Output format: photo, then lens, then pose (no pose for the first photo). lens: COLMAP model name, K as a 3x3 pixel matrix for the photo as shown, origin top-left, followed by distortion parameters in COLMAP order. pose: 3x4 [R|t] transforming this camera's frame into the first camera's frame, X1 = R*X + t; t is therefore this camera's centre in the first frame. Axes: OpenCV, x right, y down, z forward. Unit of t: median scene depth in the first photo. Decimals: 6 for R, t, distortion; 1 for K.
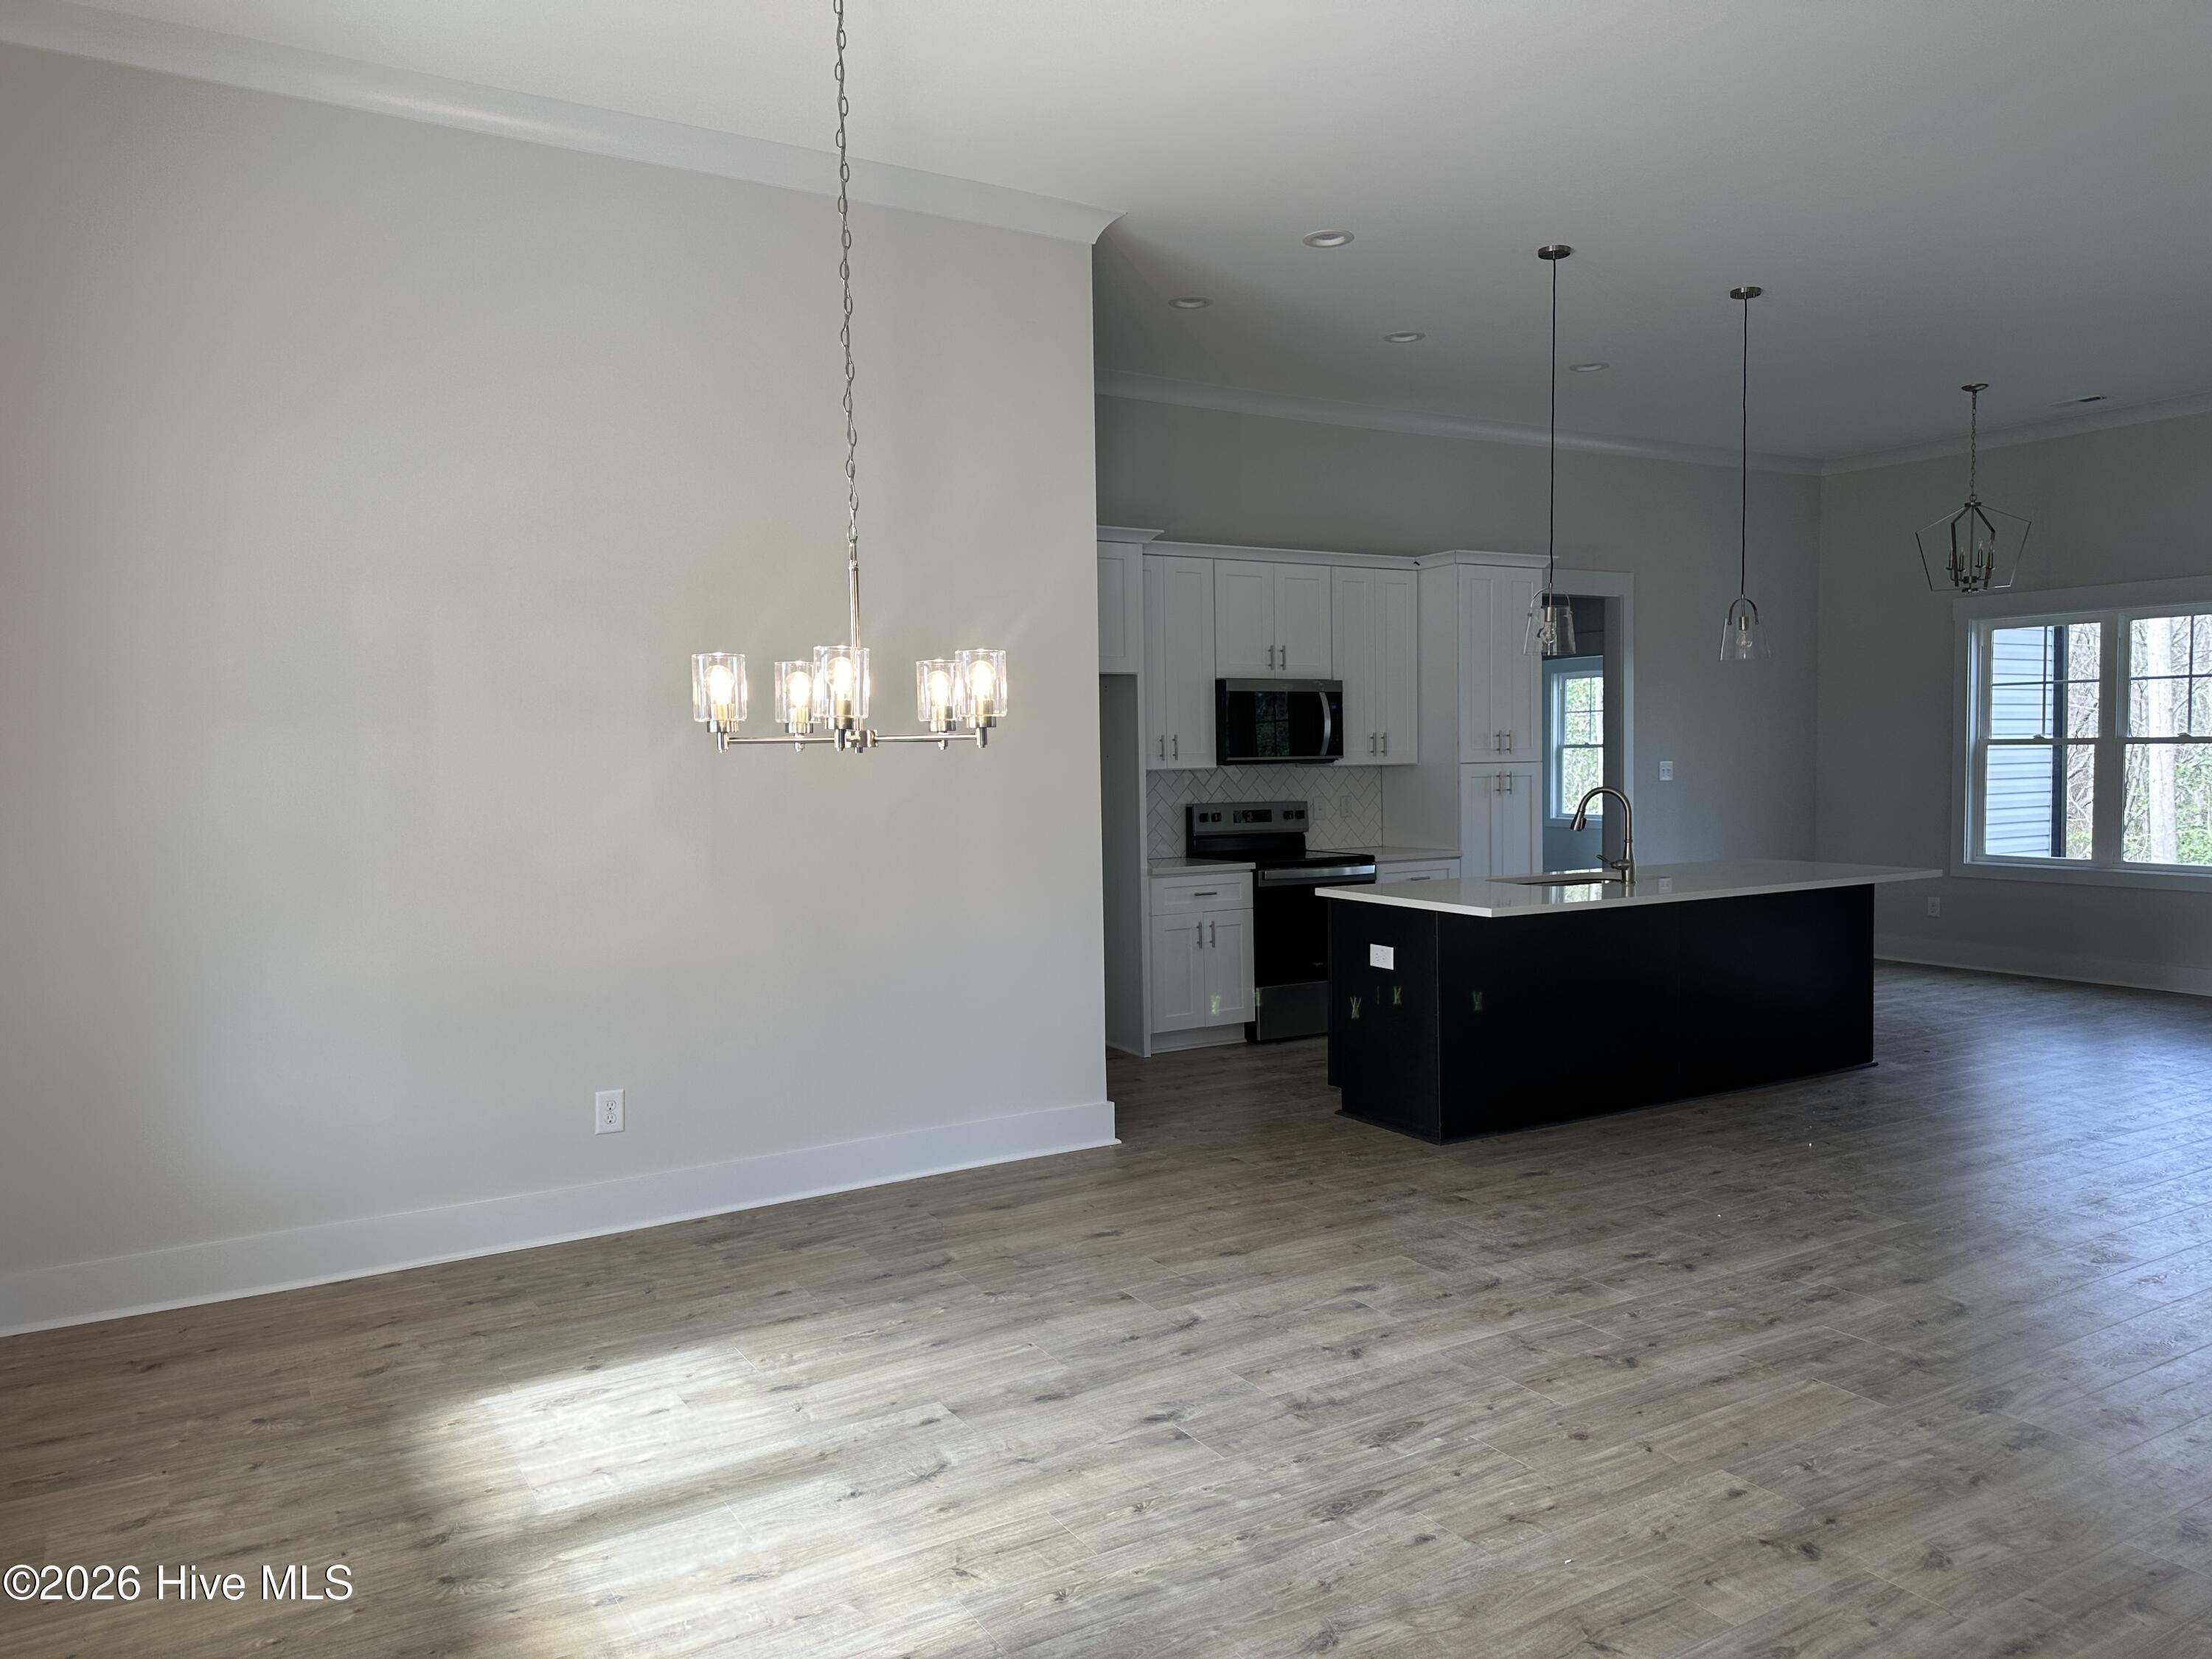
lens RADIAL K [[1571.0, 0, 1097.1], [0, 1571.0, 821.8], [0, 0, 1]] dist [0.048205, -0.045585]
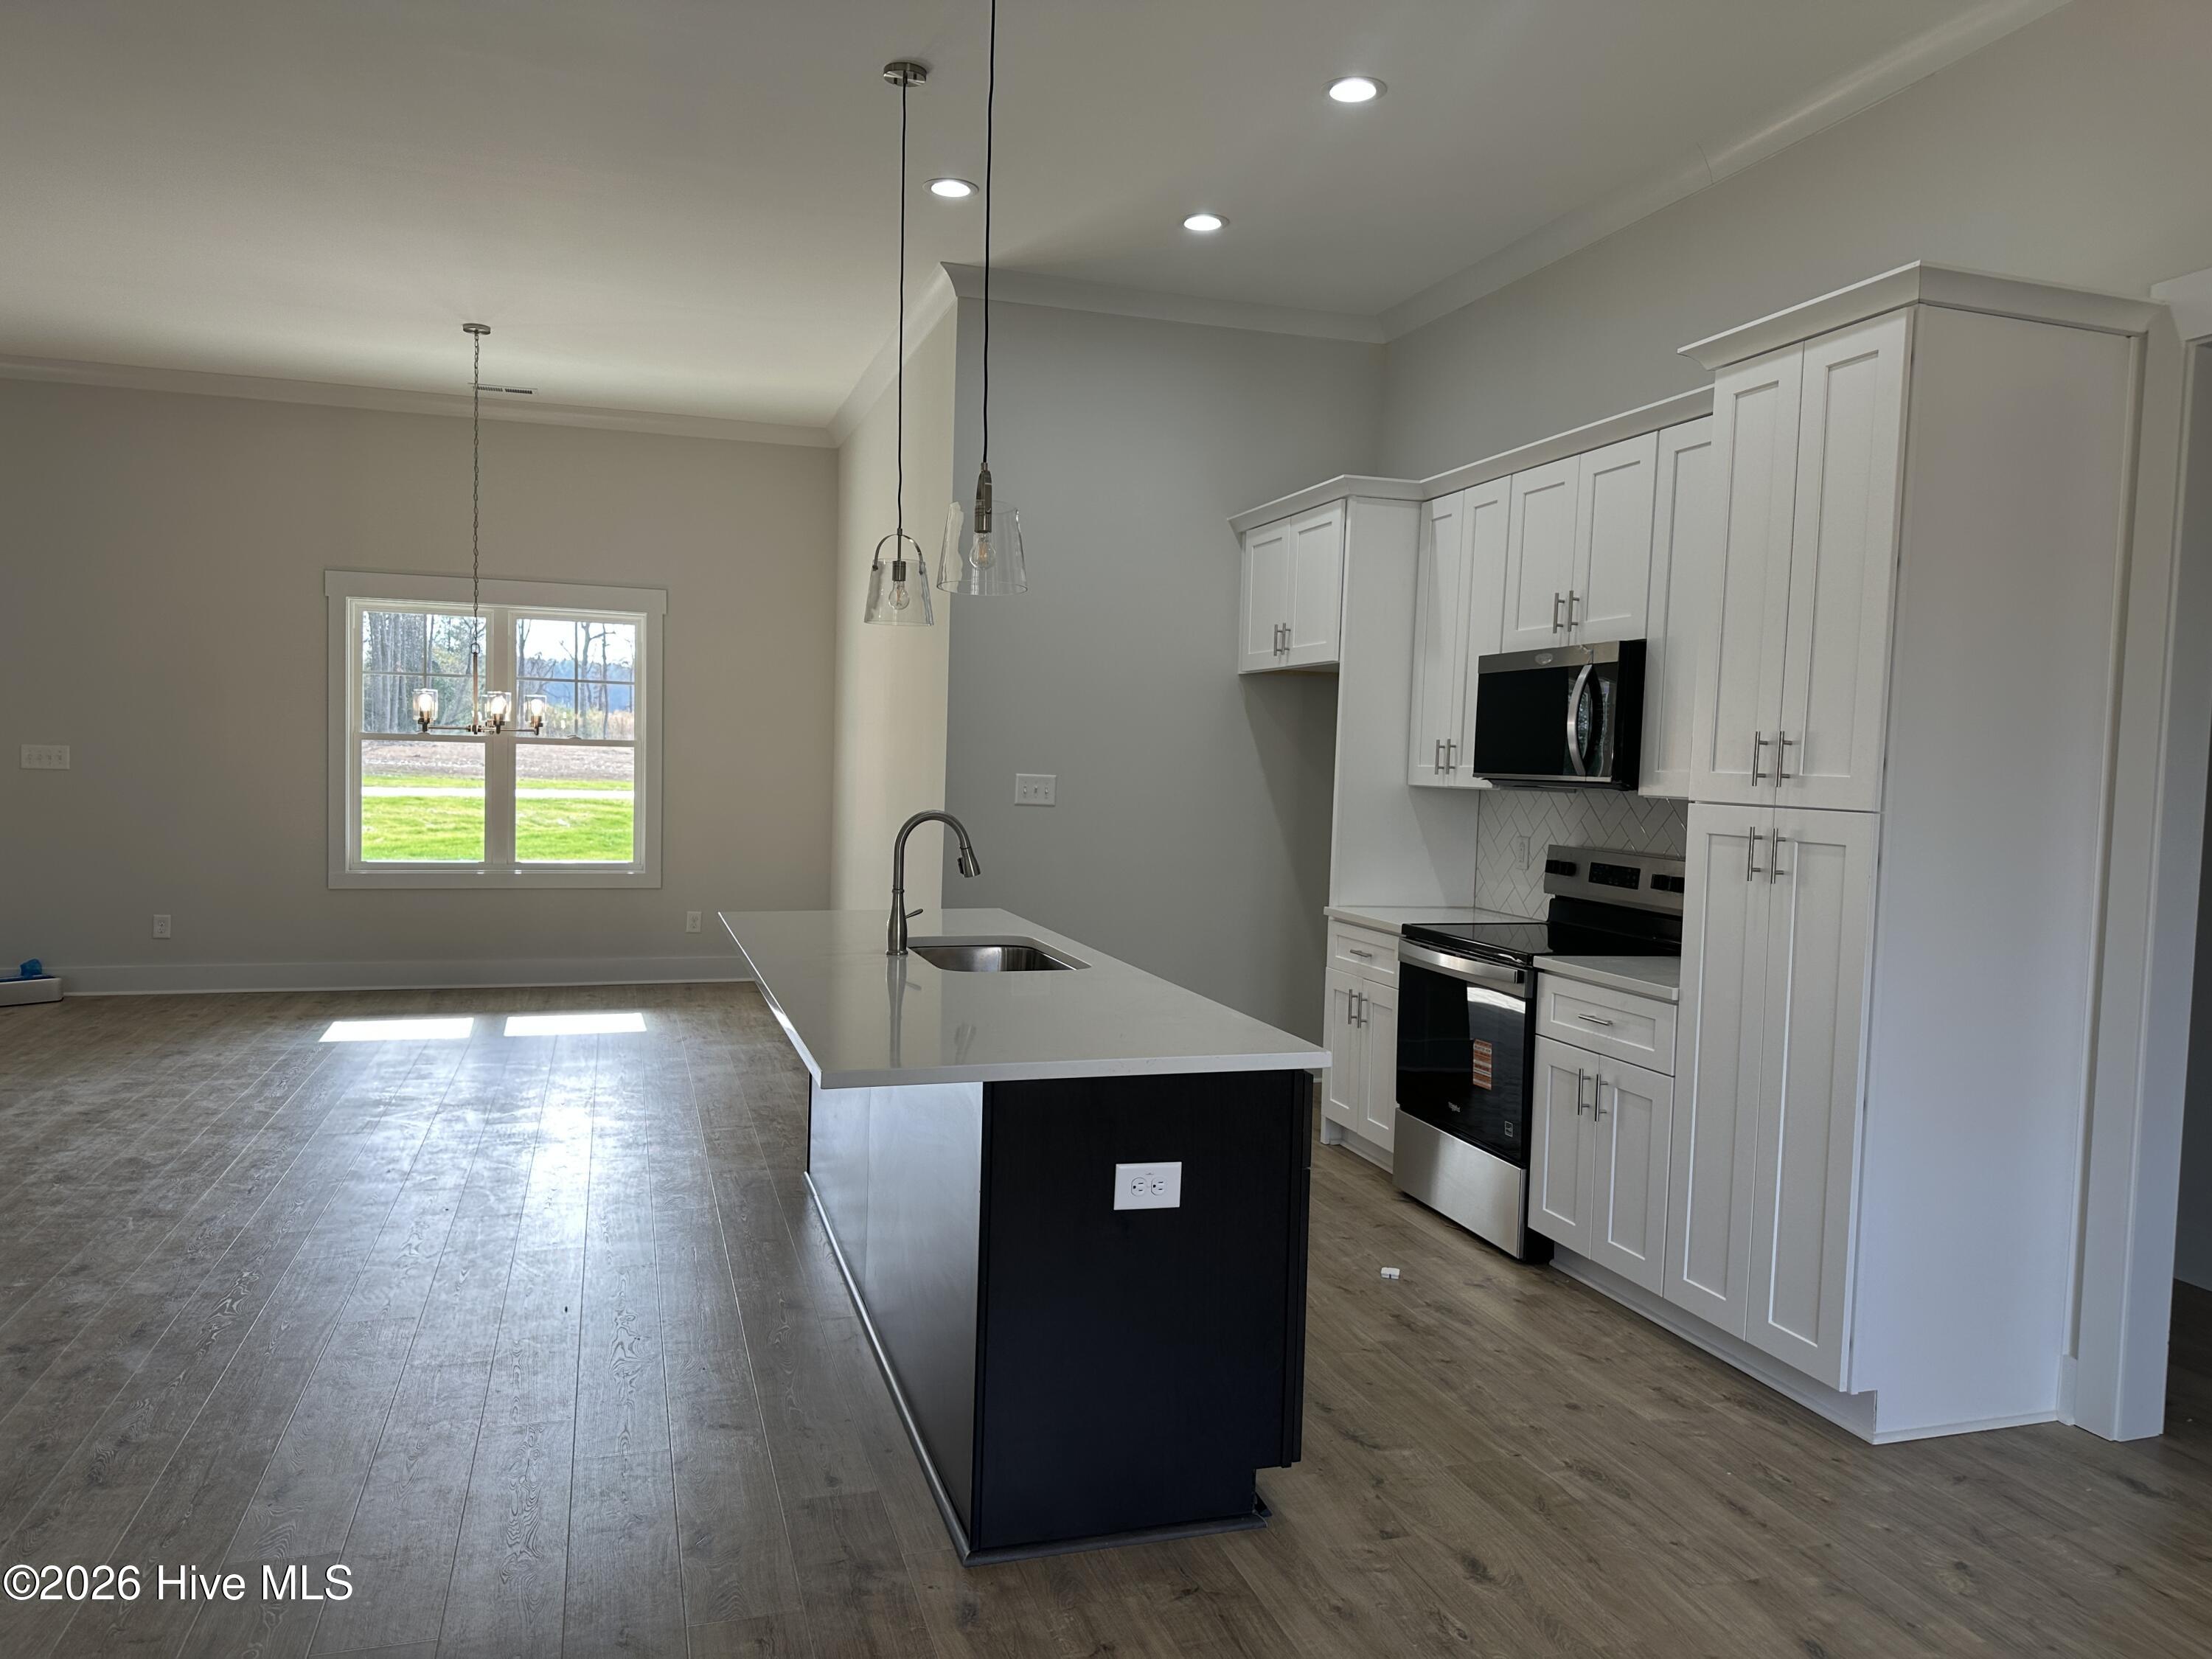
lens RADIAL K [[1571.0, 0, 1139.9], [0, 1571.0, 850.3], [0, 0, 1]] dist [0.048205, -0.045585]
pose [[-0.236122, 0.062264, -0.969727, 1.104759], [-0.067225, 0.994507, 0.080224, -0.075047], [0.969395, 0.084133, -0.230639, 1.449679]]
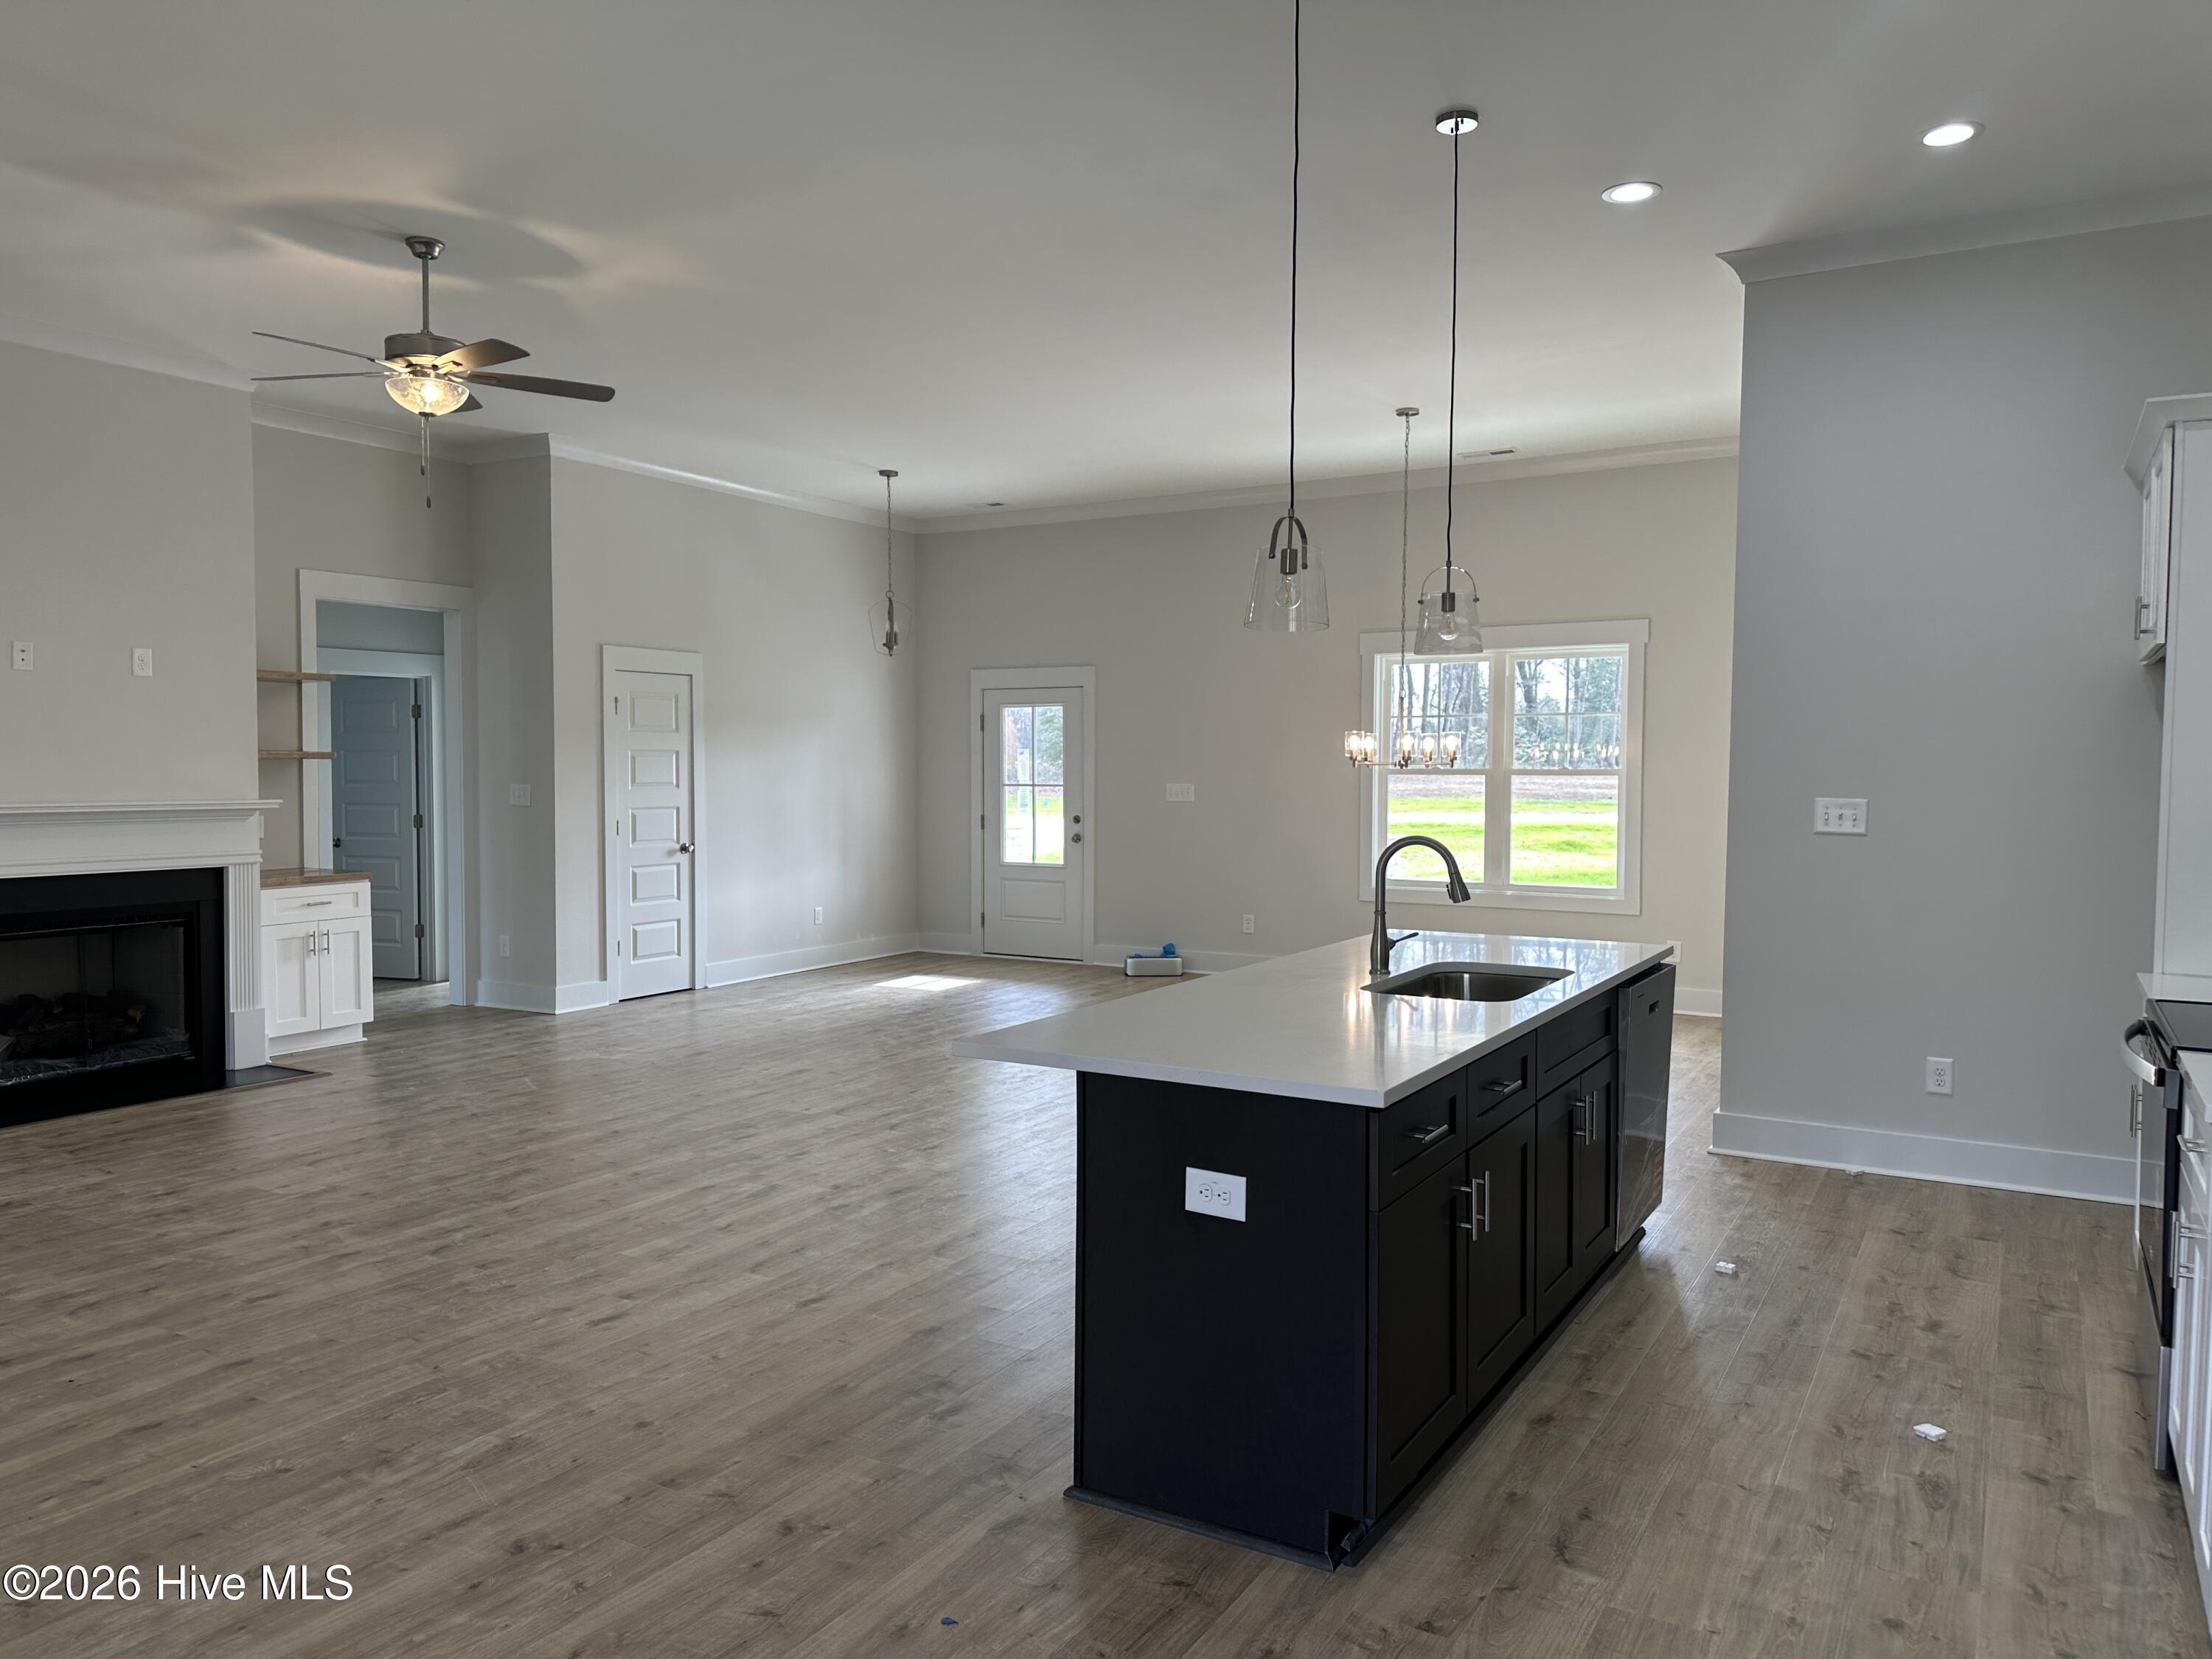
lens RADIAL K [[1571.0, 0, 1095.4], [0, 1571.0, 835.2], [0, 0, 1]] dist [0.048205, -0.045585]
pose [[-0.886319, 0.030390, -0.462077, 0.886490], [-0.012862, 0.995844, 0.090167, -0.095701], [0.462896, 0.085859, -0.882244, 1.799623]]
